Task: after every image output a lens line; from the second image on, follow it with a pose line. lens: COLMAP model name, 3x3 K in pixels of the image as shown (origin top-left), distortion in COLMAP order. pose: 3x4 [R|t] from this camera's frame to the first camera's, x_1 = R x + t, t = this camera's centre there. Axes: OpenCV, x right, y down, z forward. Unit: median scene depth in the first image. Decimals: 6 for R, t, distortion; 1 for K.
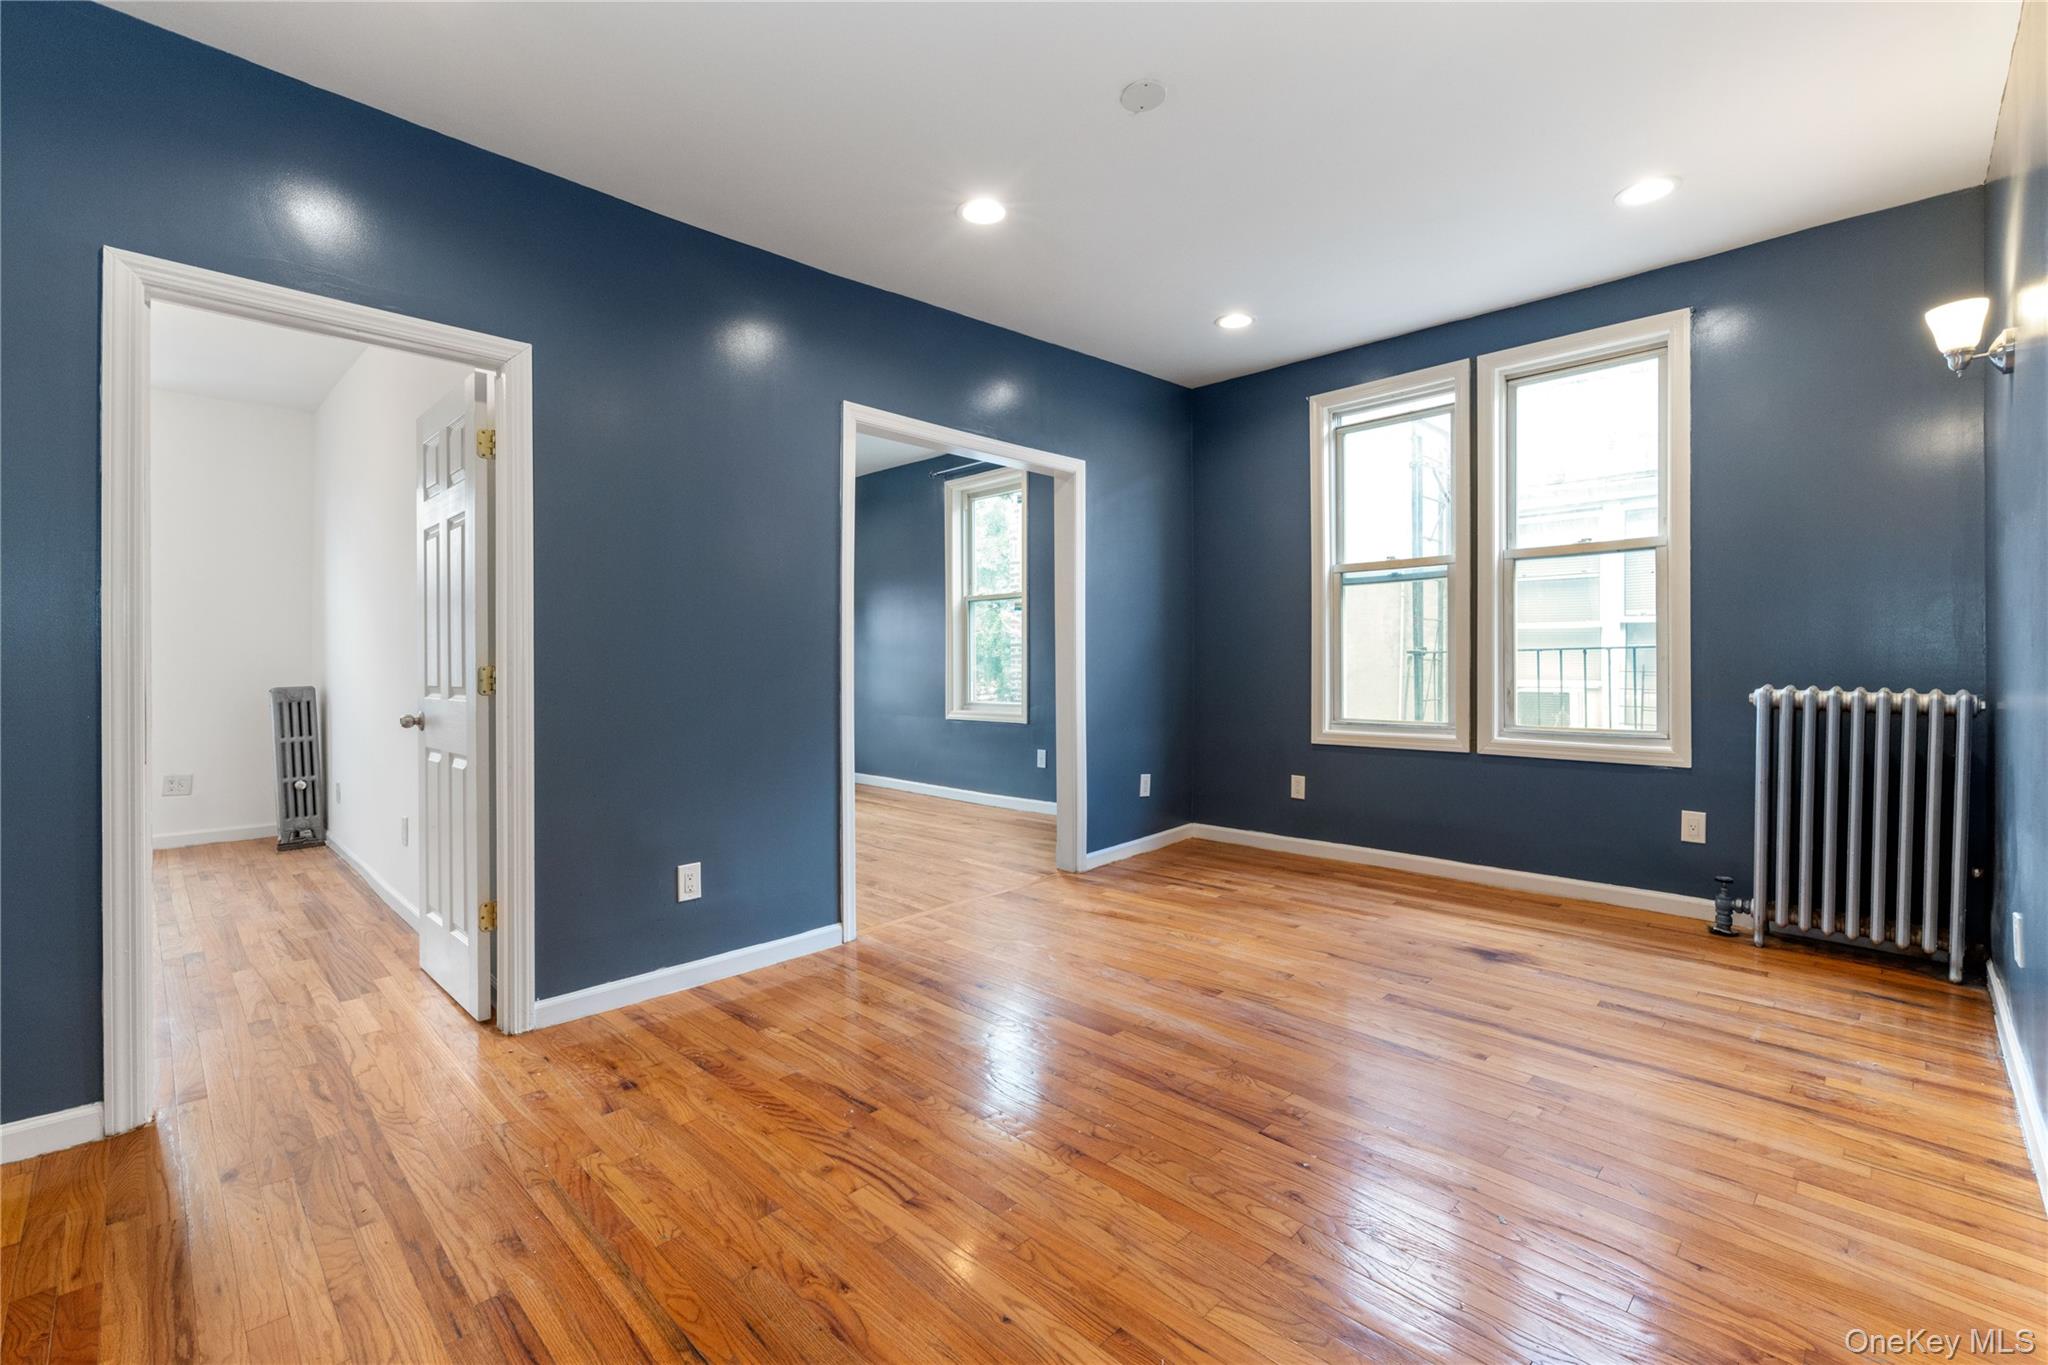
lens RADIAL K [[887.8, 0, 1034.4], [0, 887.8, 674.1], [0, 0, 1]] dist [0.004124, 0.000255]
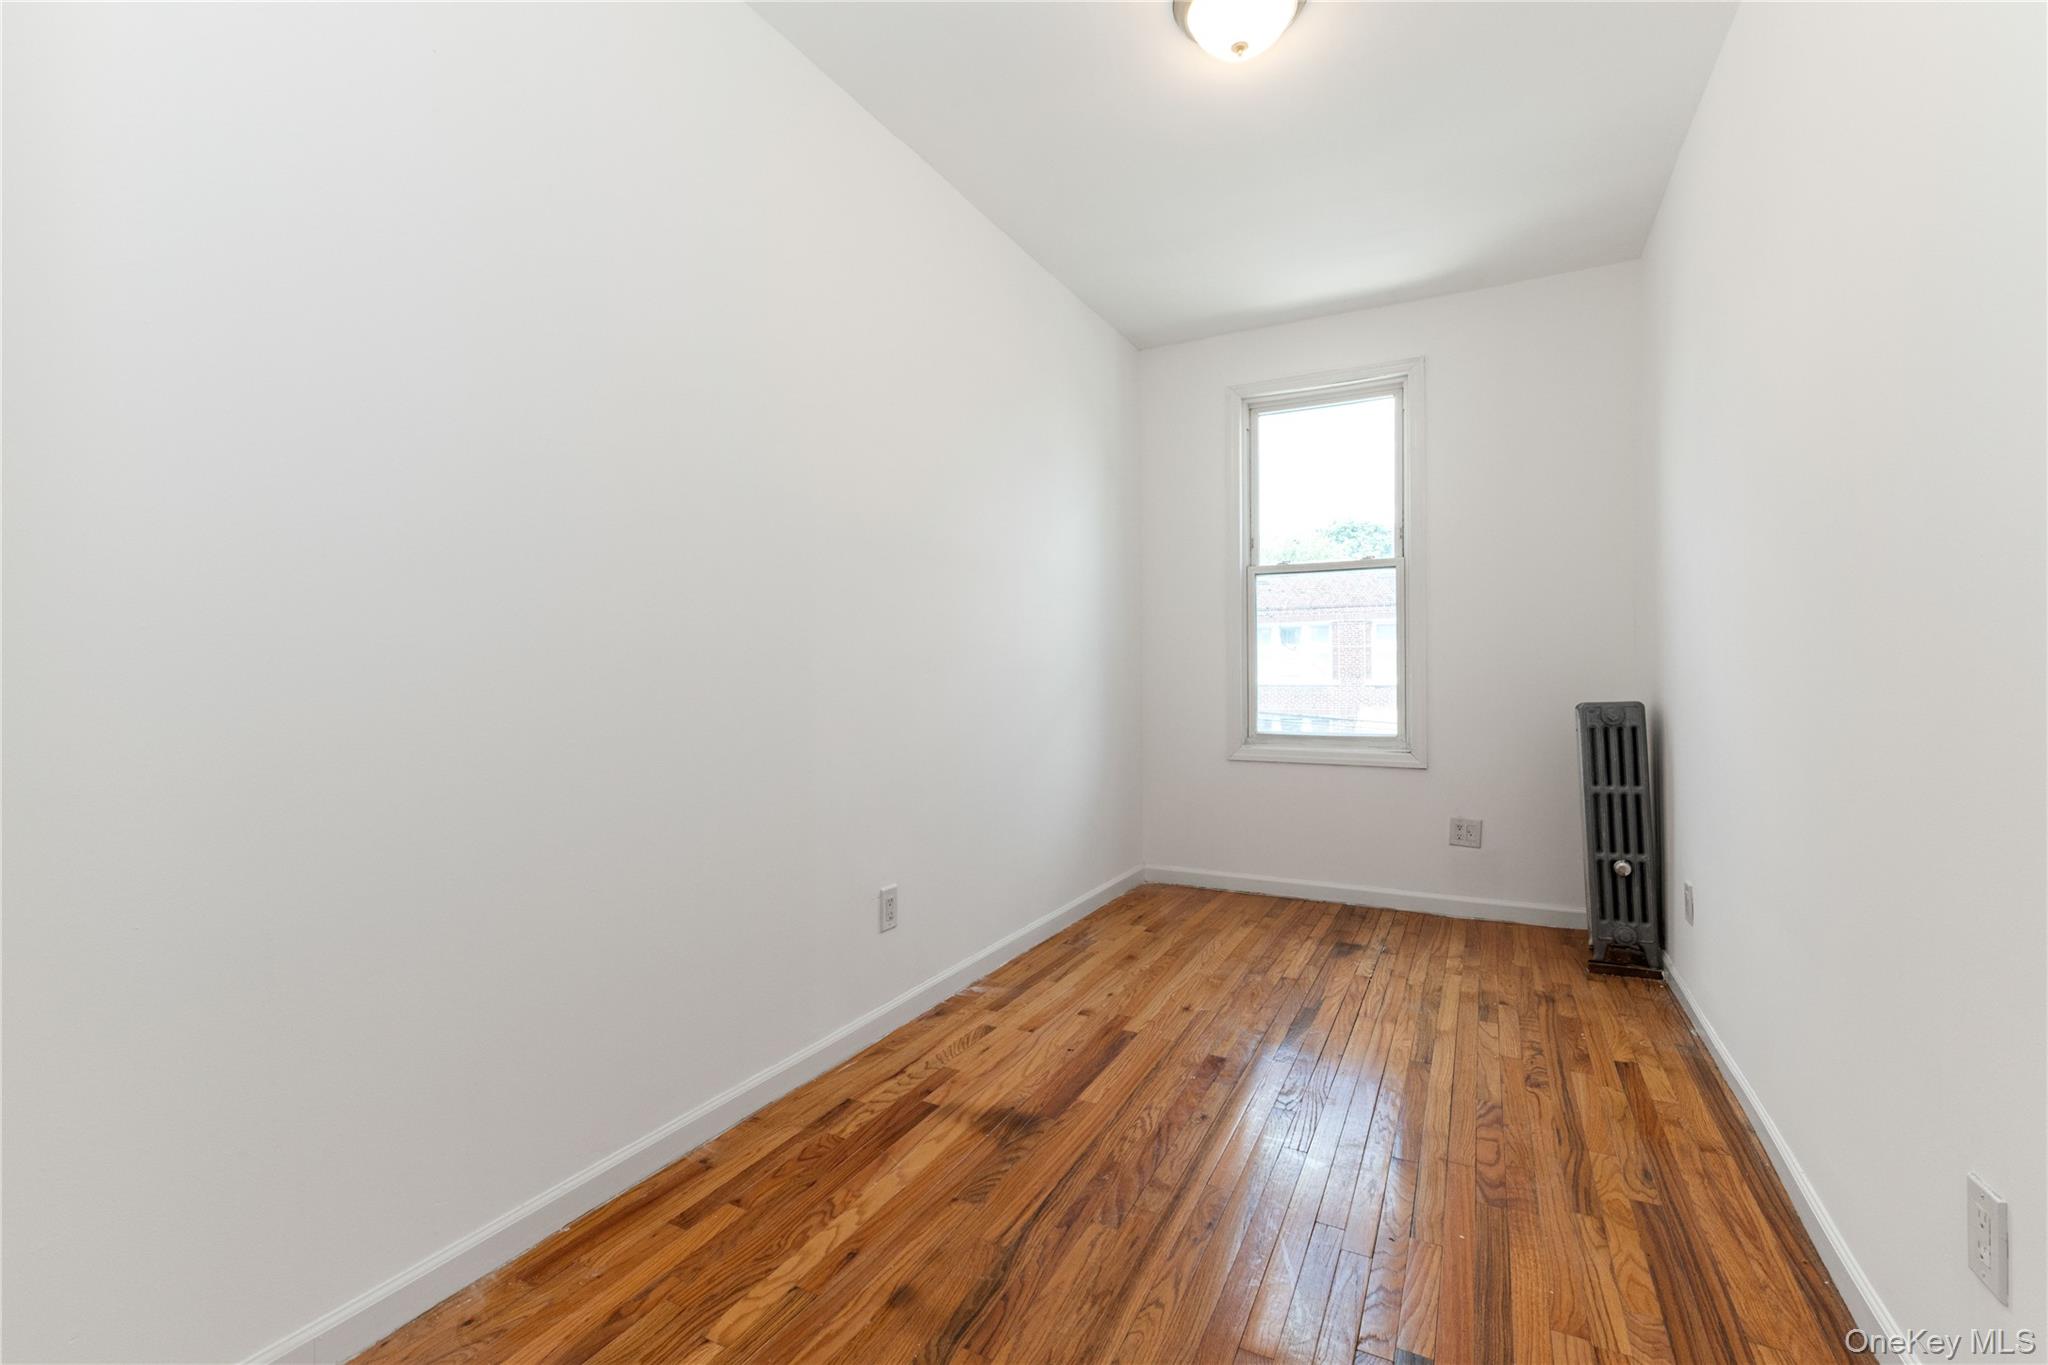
lens RADIAL K [[887.8, 0, 1029.0], [0, 887.8, 672.5], [0, 0, 1]] dist [0.004124, 0.000255]
pose [[0.308473, 0.002059, -0.951231, -0.379755], [-0.000978, 0.999998, 0.001847, -0.006546], [0.951233, 0.000360, 0.308474, 0.437675]]
